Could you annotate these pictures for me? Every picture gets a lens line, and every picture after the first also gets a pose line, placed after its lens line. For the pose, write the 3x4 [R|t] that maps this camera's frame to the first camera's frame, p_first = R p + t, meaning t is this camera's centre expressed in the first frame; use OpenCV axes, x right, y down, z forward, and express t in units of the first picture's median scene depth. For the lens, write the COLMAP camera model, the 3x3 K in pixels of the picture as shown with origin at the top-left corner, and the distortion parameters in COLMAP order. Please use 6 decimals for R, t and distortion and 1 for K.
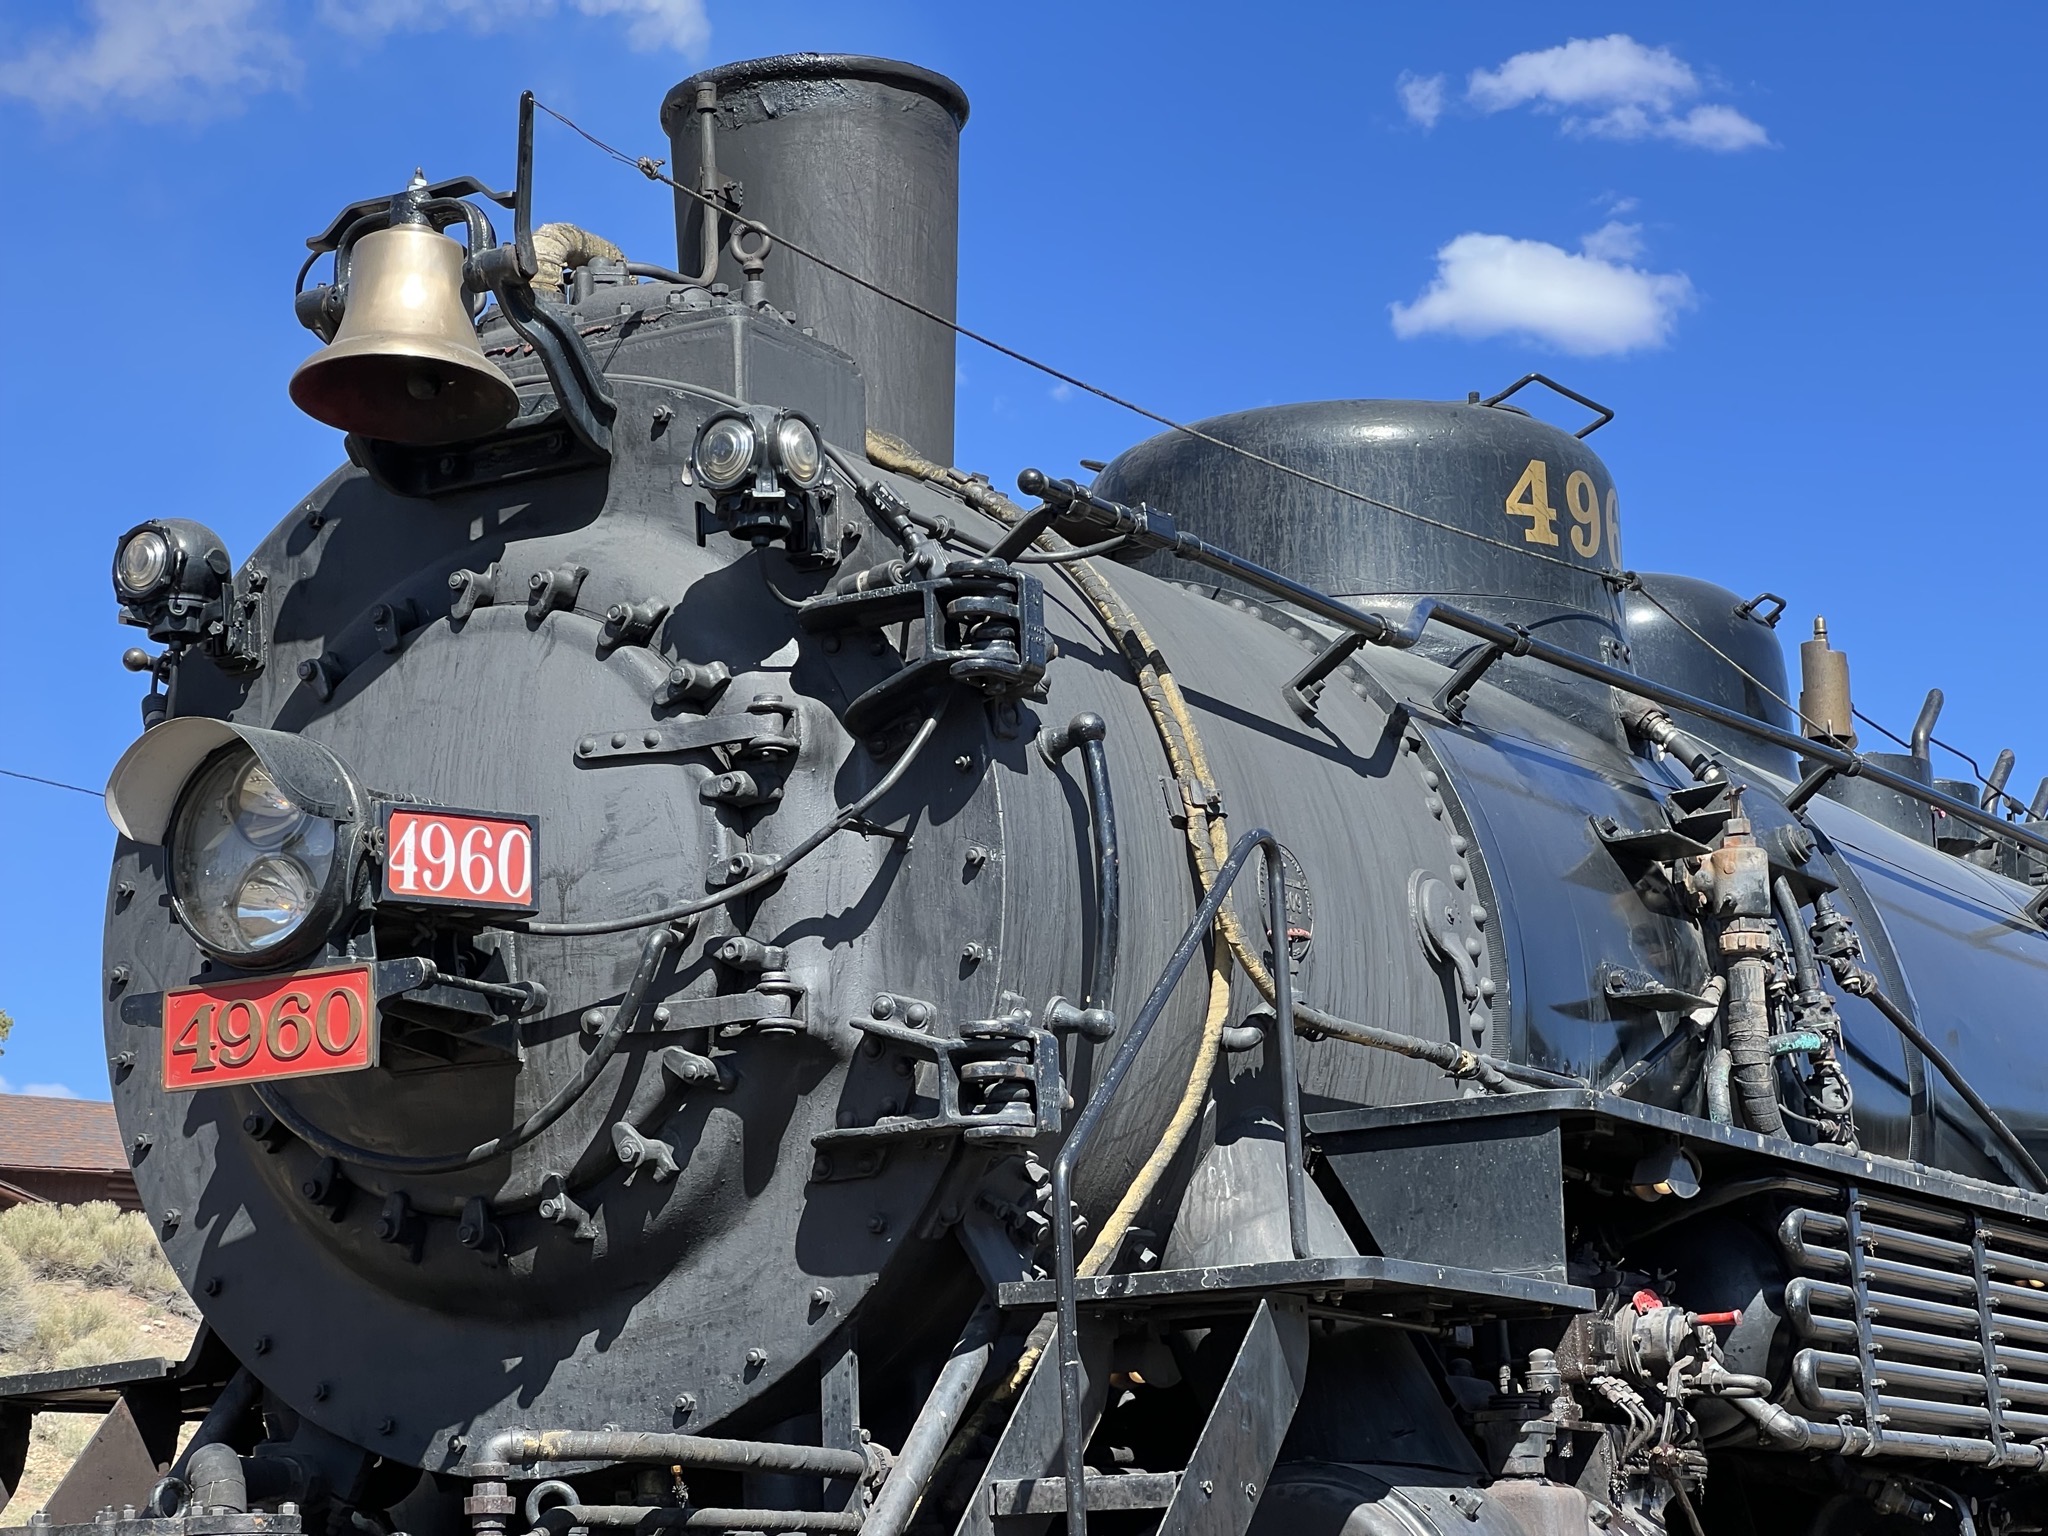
lens RADIAL K [[4584.2, 0, 940.3], [0, 4584.2, 657.0], [0, 0, 1]] dist [-0.073101, 3.038122]
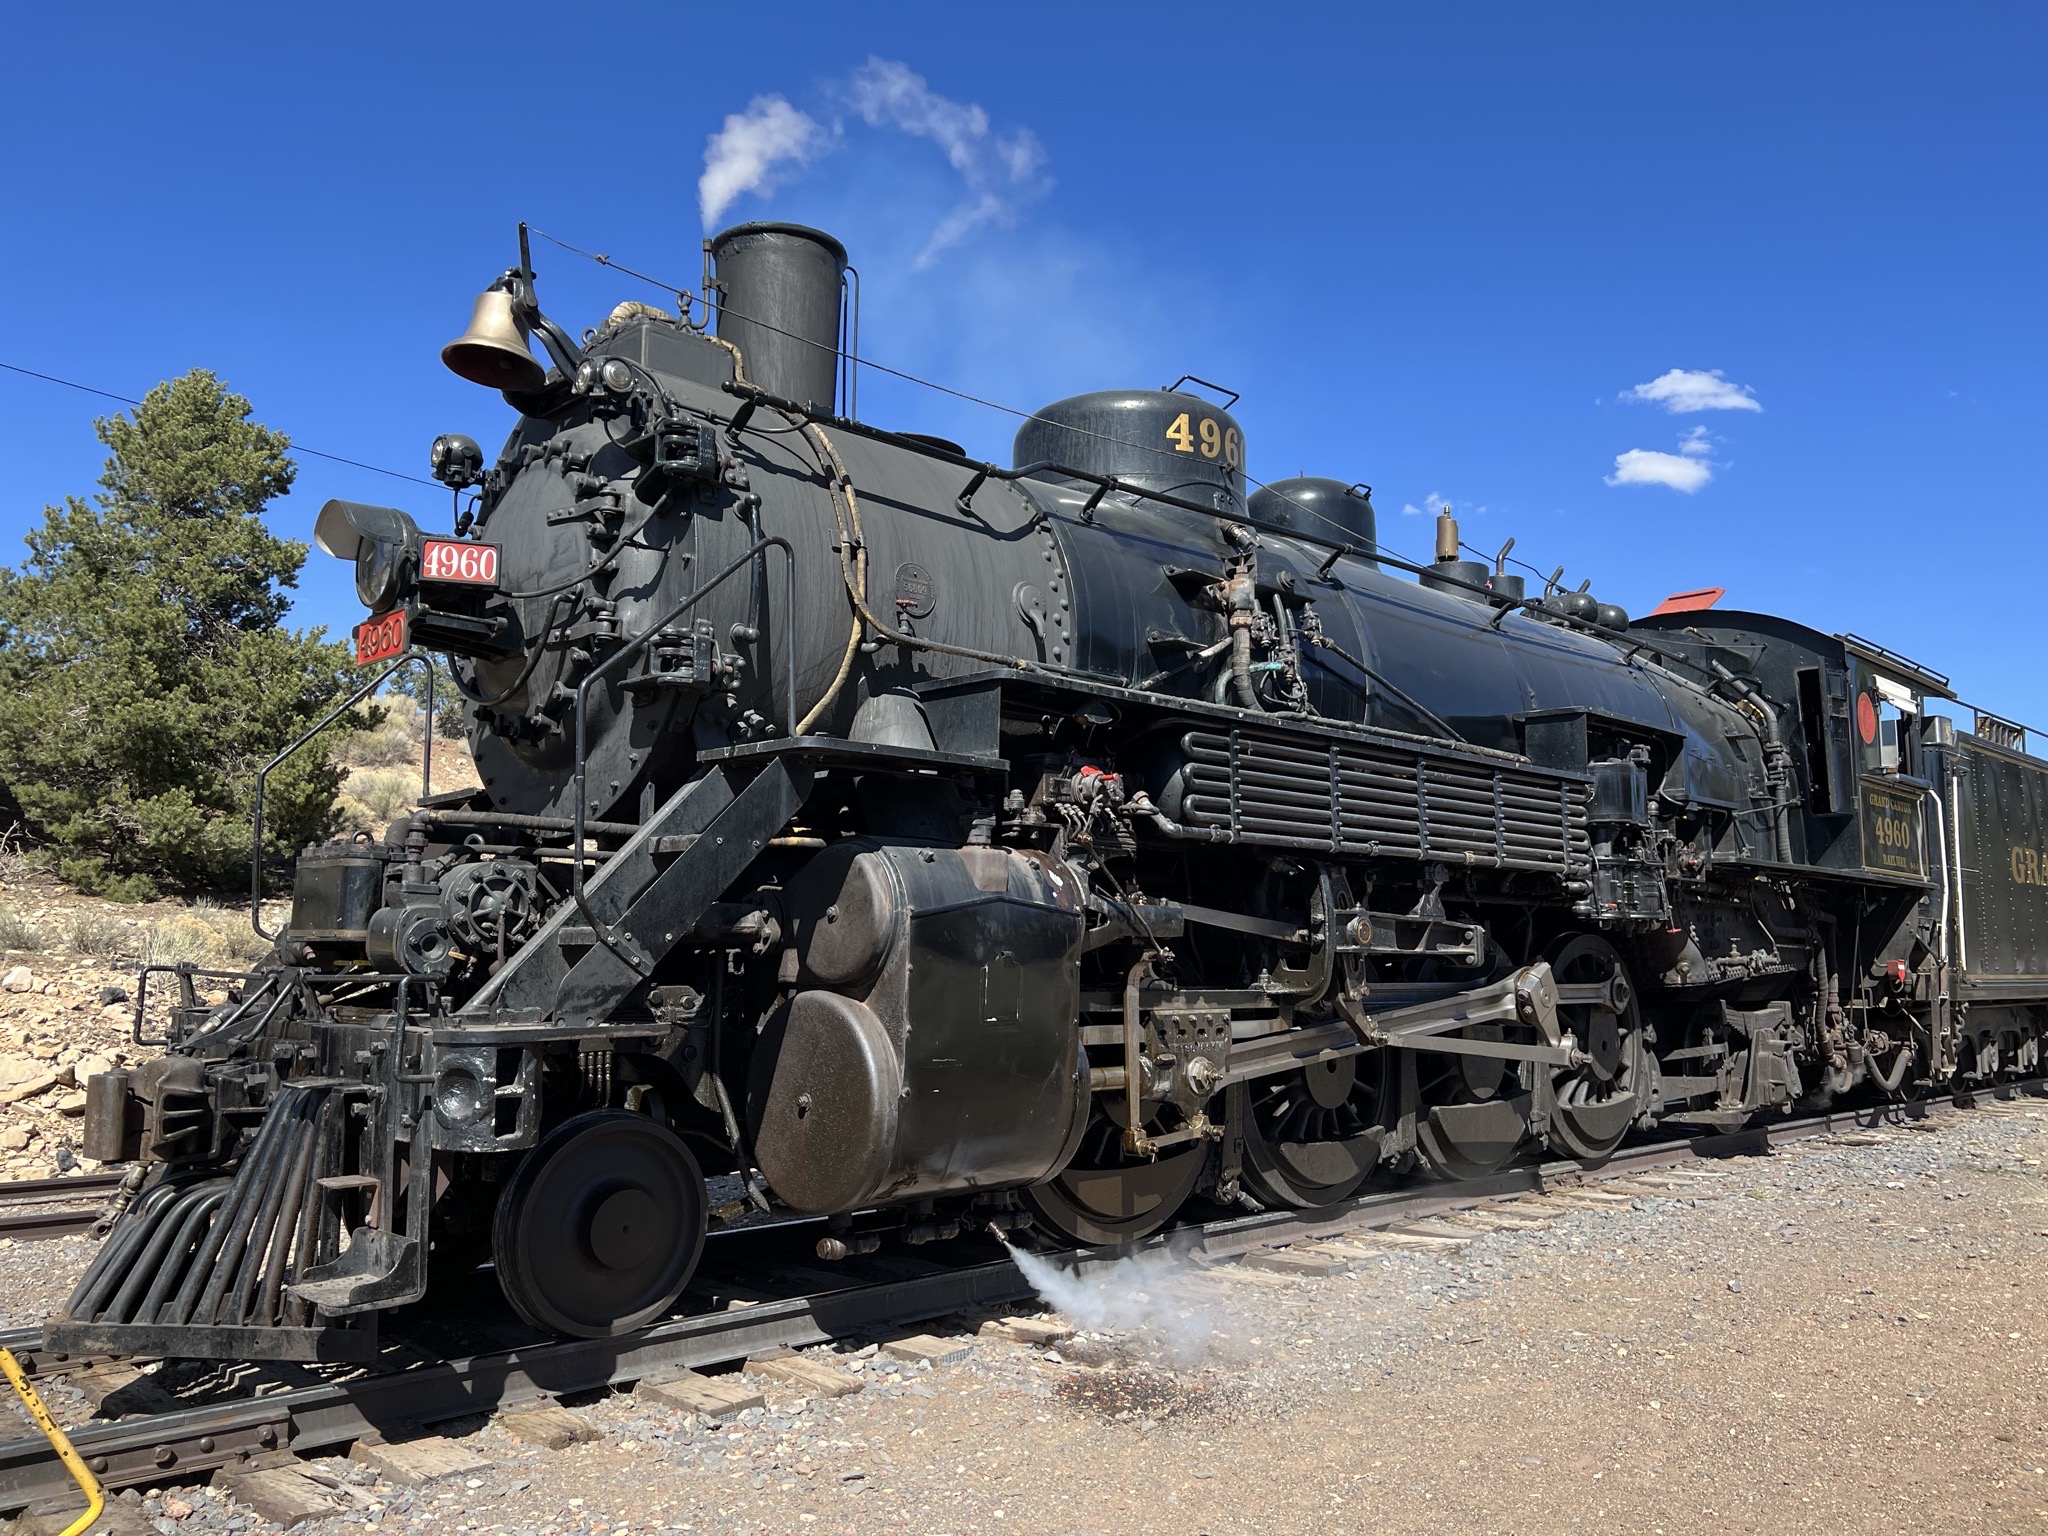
lens RADIAL K [[1542.3, 0, 1051.1], [0, 1542.3, 761.4], [0, 0, 1]] dist [0.052953, -0.049339]
pose [[0.963922, 0.004659, -0.266145, 0.366920], [0.021335, 0.995278, 0.094697, 0.072832], [0.265329, -0.096959, 0.959270, 0.321860]]
